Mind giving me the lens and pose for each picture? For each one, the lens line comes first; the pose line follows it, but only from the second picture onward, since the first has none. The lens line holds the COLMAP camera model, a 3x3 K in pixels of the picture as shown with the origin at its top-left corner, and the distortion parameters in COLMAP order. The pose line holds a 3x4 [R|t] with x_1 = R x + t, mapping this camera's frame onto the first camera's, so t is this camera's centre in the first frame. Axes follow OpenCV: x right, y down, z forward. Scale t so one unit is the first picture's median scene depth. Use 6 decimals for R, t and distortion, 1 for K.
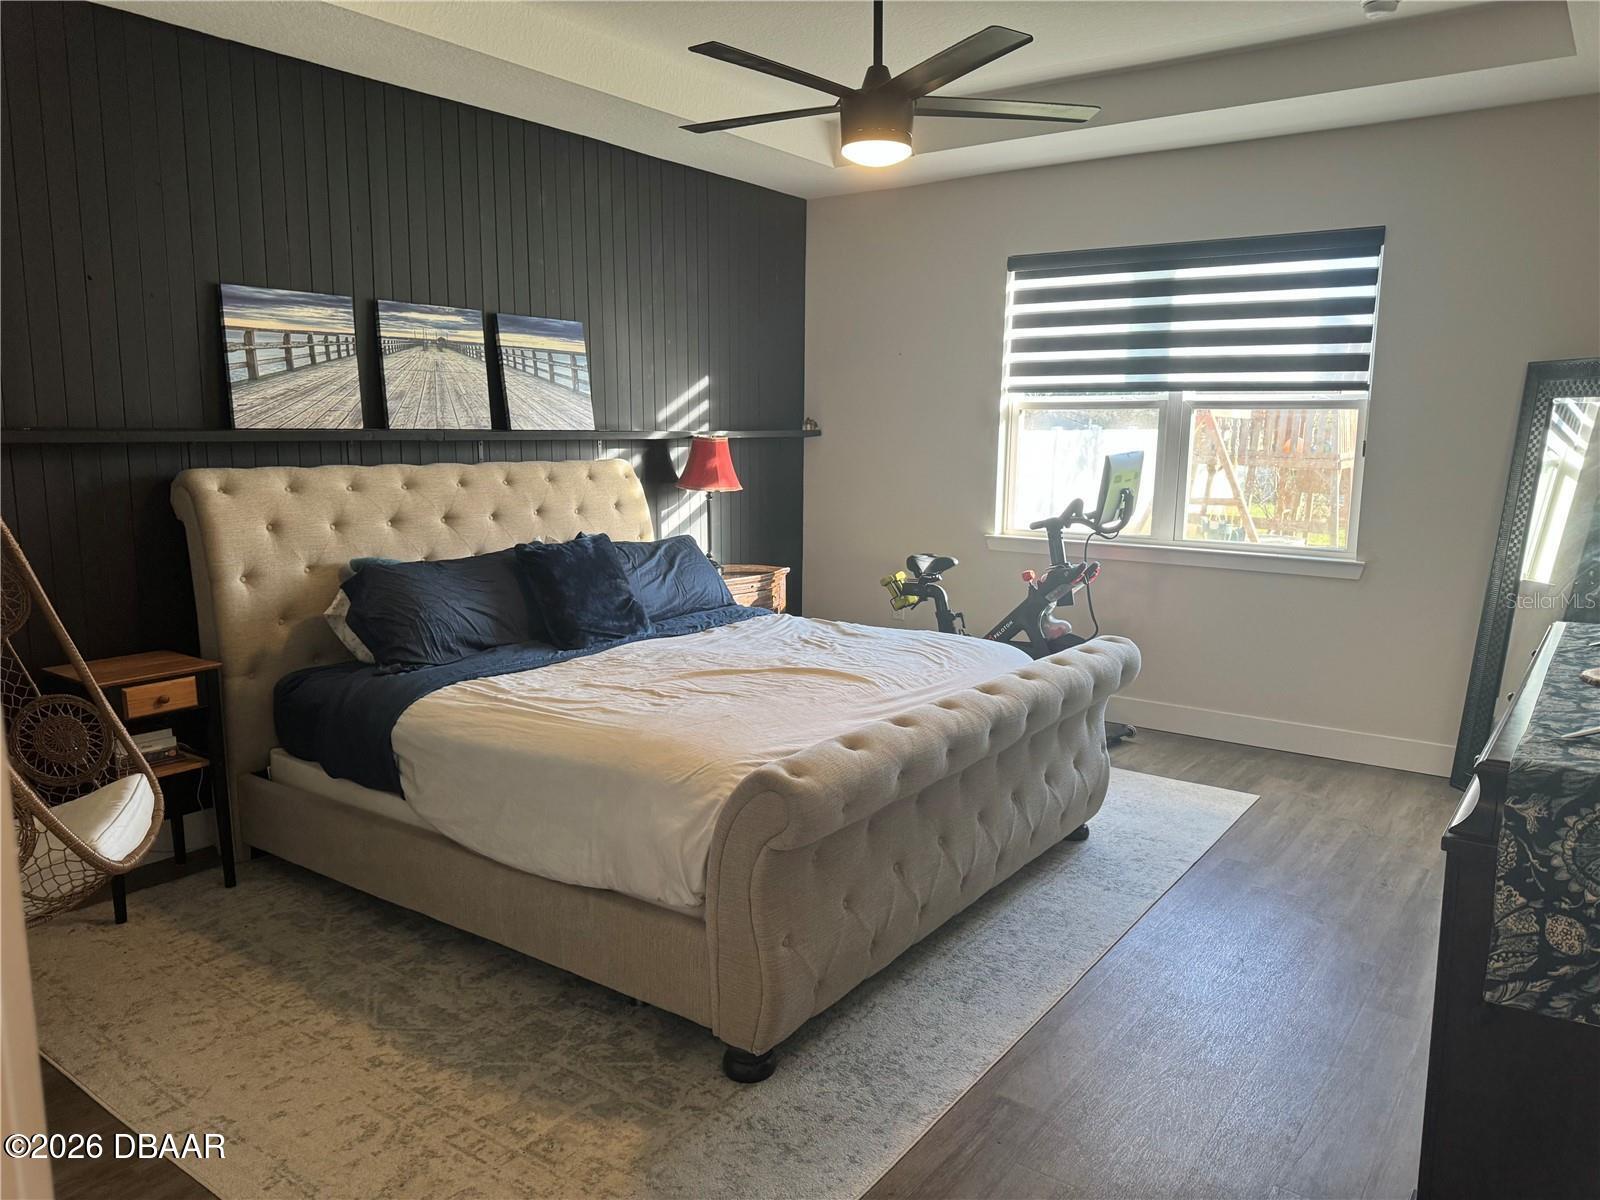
lens RADIAL K [[1138.0, 0, 797.1], [0, 1138.0, 603.2], [0, 0, 1]] dist [0.040854, -0.036422]
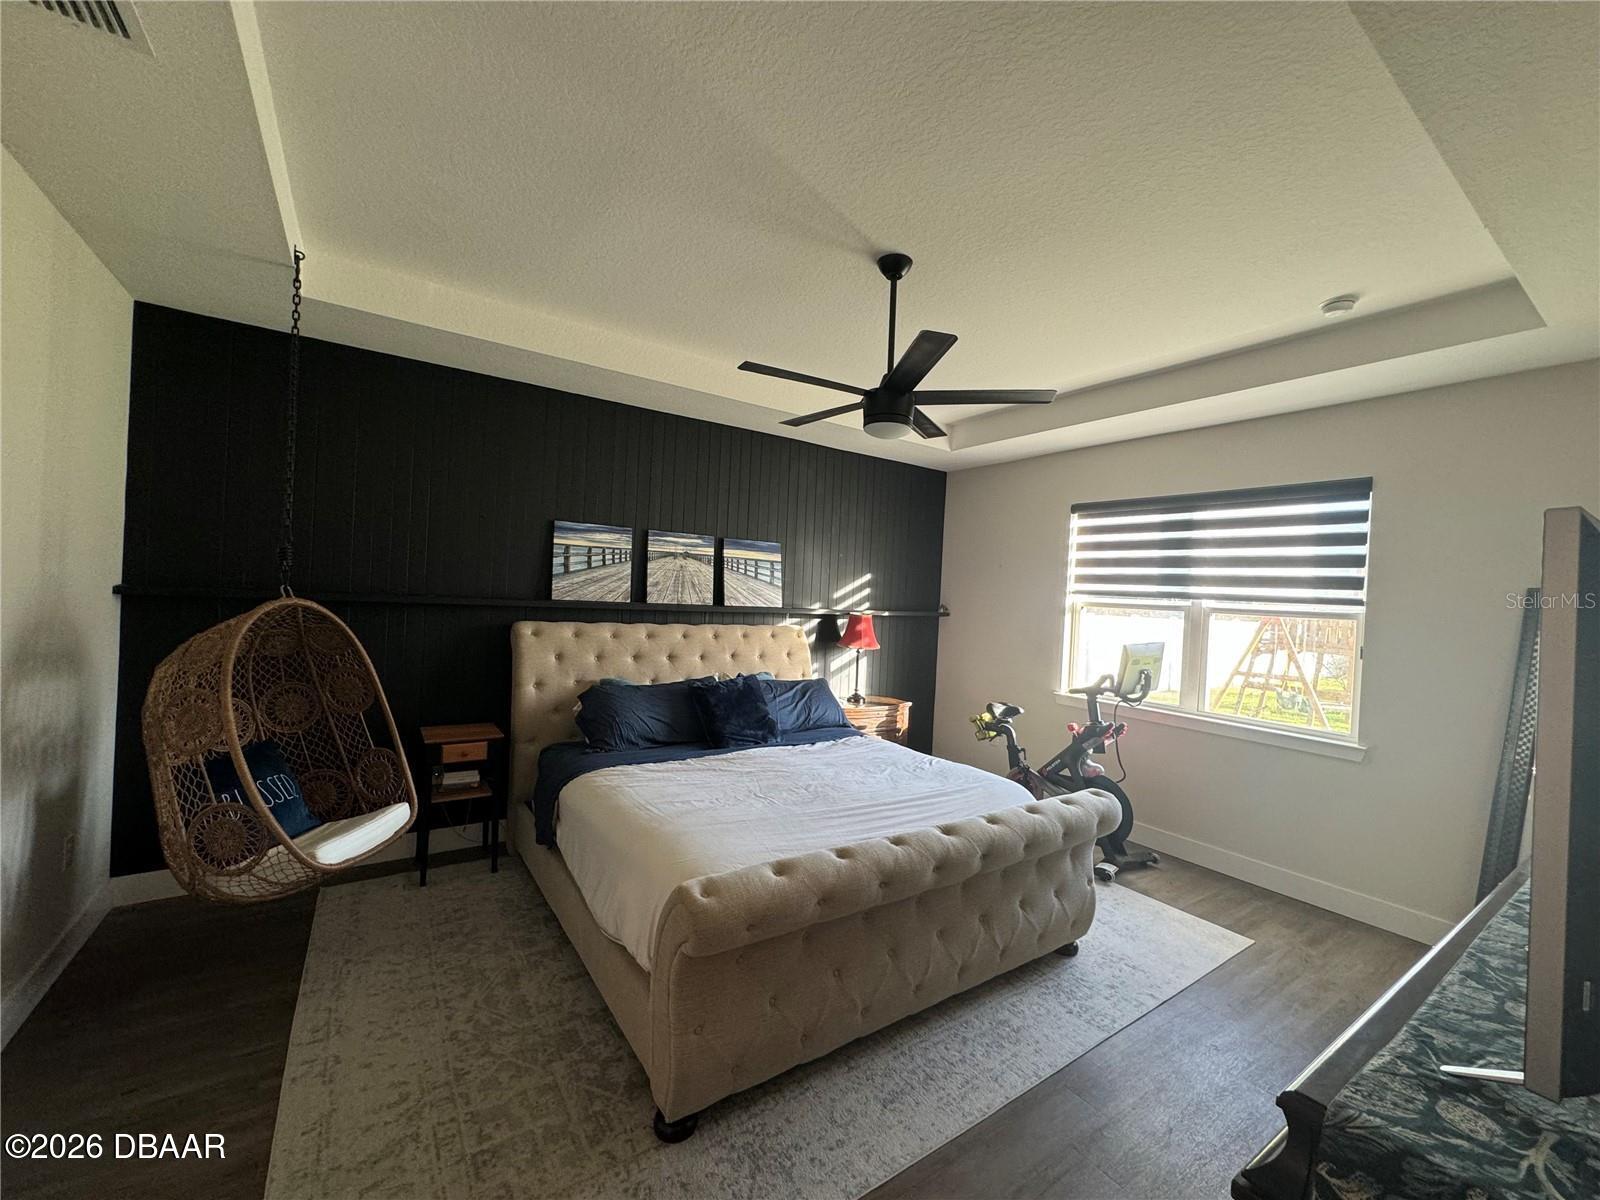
lens RADIAL K [[637.1, 0, 798.7], [0, 637.1, 596.7], [0, 0, 1]] dist [-0.003979, 0.001509]
pose [[0.938573, 0.040211, -0.342730, 0.184806], [-0.094345, 0.985249, -0.142769, -0.046846], [0.331934, 0.166334, 0.928522, 0.189028]]
